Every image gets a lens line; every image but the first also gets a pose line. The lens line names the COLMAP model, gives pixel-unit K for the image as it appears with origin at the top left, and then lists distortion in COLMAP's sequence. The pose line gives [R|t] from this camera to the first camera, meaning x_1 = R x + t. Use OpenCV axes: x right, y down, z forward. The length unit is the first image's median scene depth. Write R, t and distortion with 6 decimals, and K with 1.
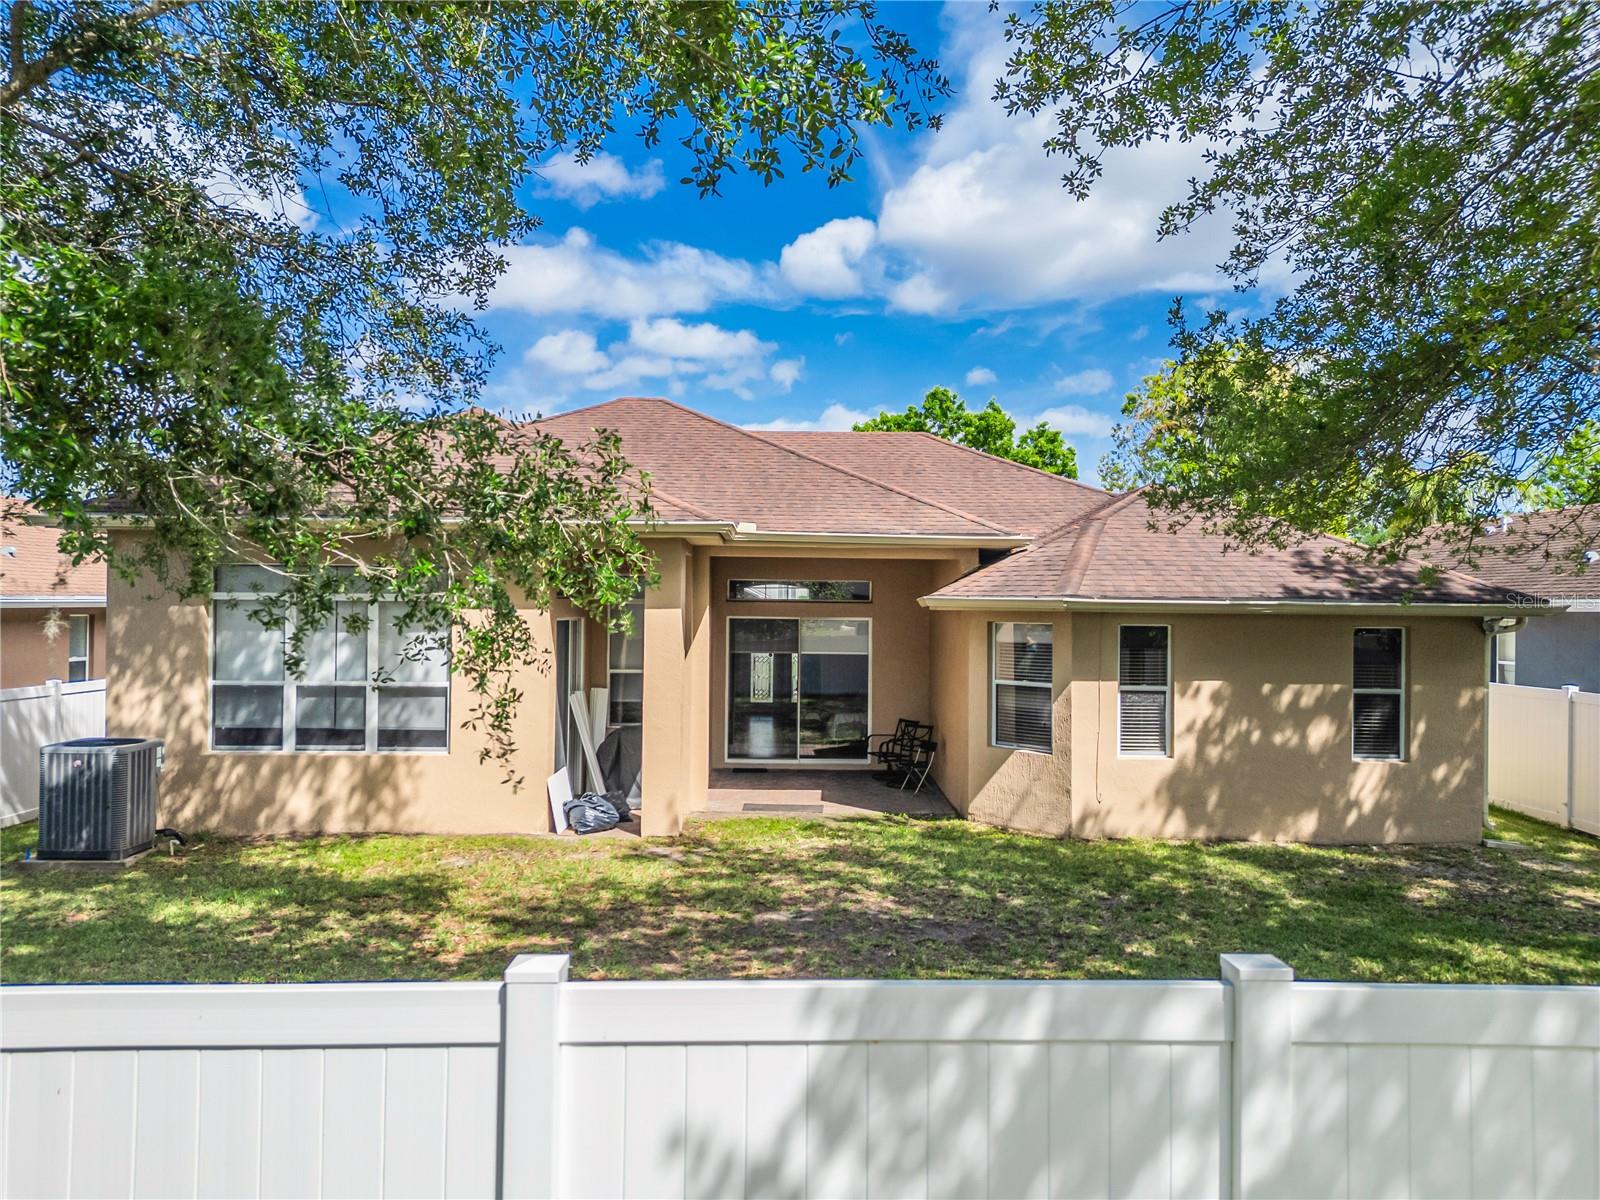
lens RADIAL K [[1128.8, 0, 803.1], [0, 1128.8, 608.5], [0, 0, 1]] dist [0.087143, -0.078333]
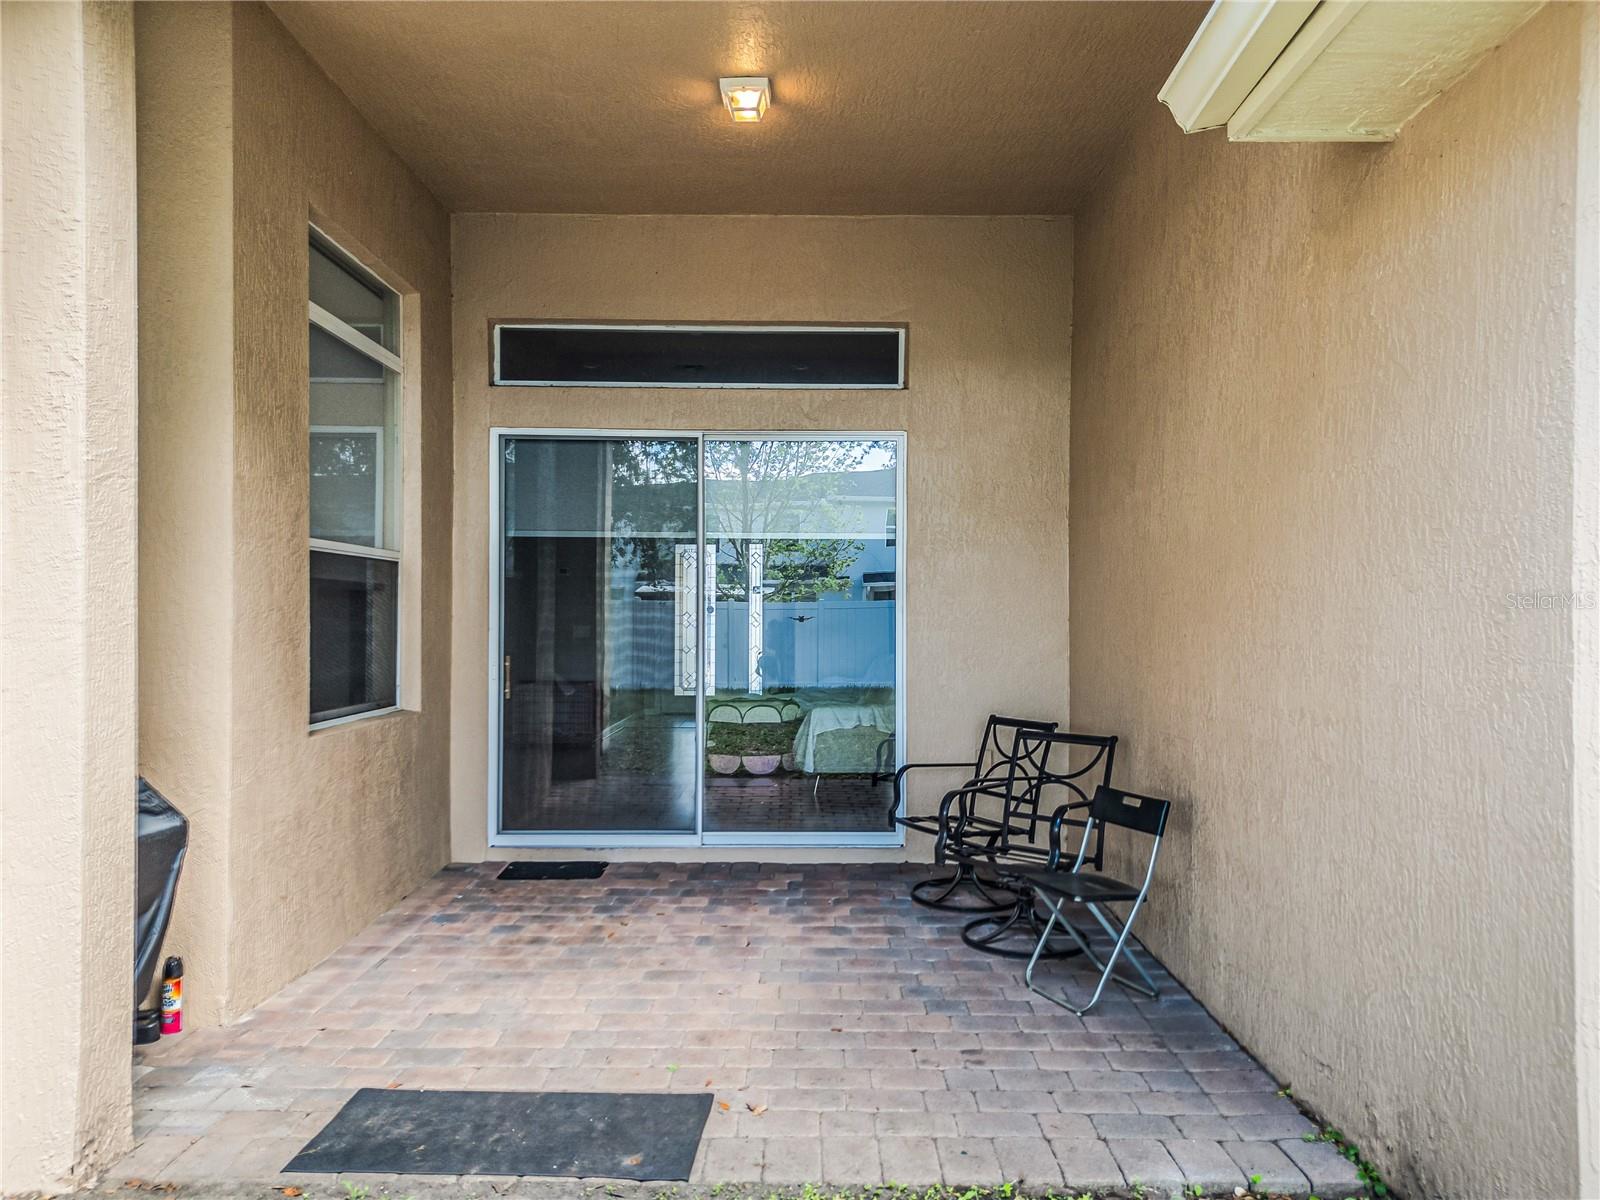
lens RADIAL K [[1128.8, 0, 803.1], [0, 1128.8, 608.5], [0, 0, 1]] dist [0.087143, -0.078333]
pose [[0.999986, -0.005300, -0.000086, 0.030014], [0.005299, 0.999950, -0.008537, 0.068172], [0.000131, 0.008536, 0.999964, 0.662162]]
